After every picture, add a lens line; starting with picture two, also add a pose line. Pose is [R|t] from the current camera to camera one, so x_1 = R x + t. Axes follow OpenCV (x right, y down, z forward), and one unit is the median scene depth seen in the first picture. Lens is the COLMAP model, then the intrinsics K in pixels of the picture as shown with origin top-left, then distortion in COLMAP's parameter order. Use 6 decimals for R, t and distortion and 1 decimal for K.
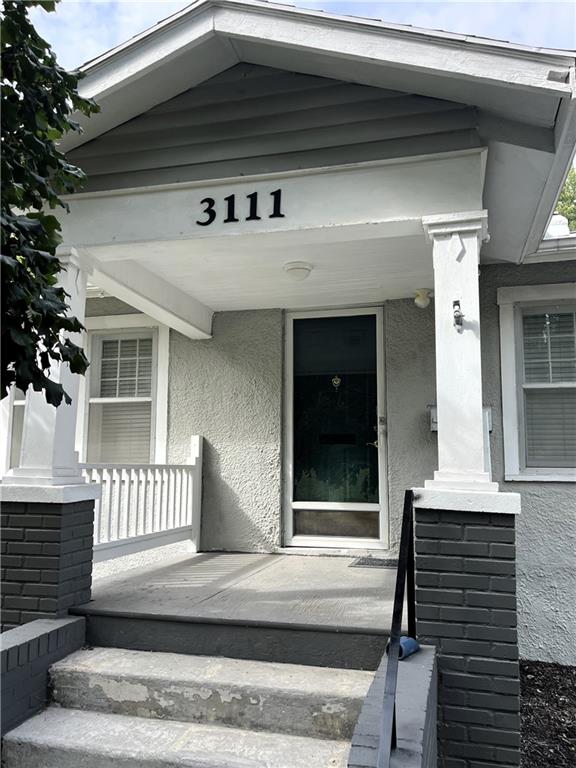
lens RADIAL K [[615.7, 0, 288.9], [0, 615.7, 397.9], [0, 0, 1]] dist [0.059833, -0.001191]
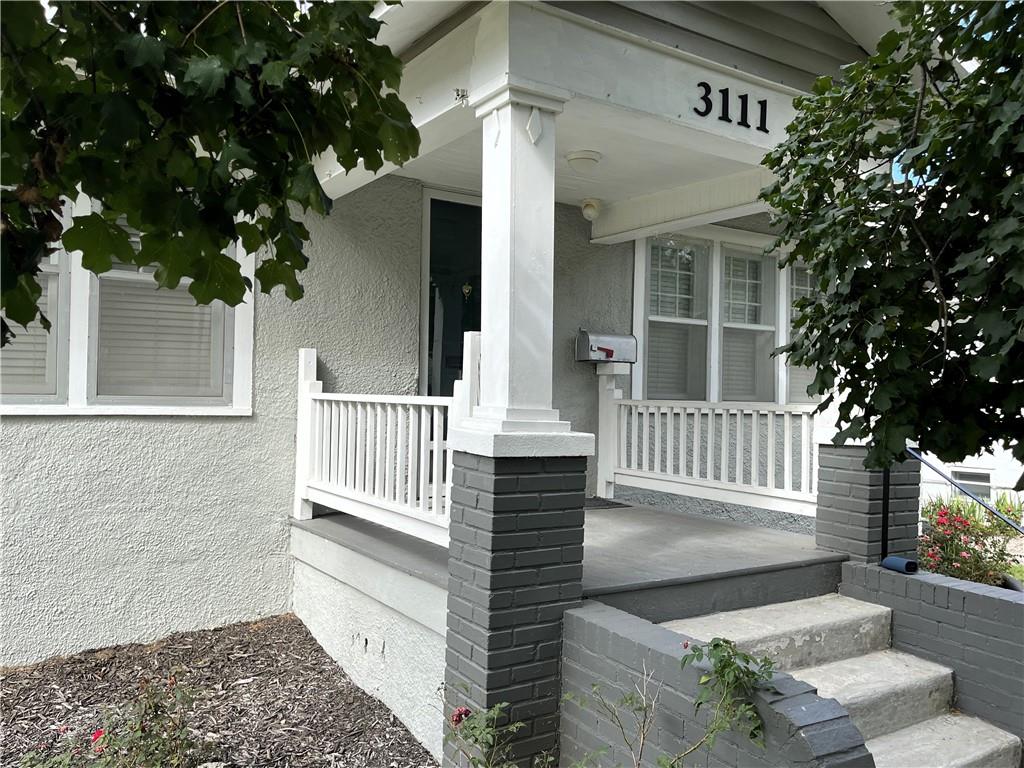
lens RADIAL K [[827.3, 0, 512.0], [0, 827.3, 384.0], [0, 0, 1]] dist [0.070902, 0.001573]
pose [[0.667157, 0.016182, 0.744742, -1.138984], [-0.102464, 0.992254, 0.070229, 0.022797], [-0.737837, -0.123163, 0.663647, 0.409935]]
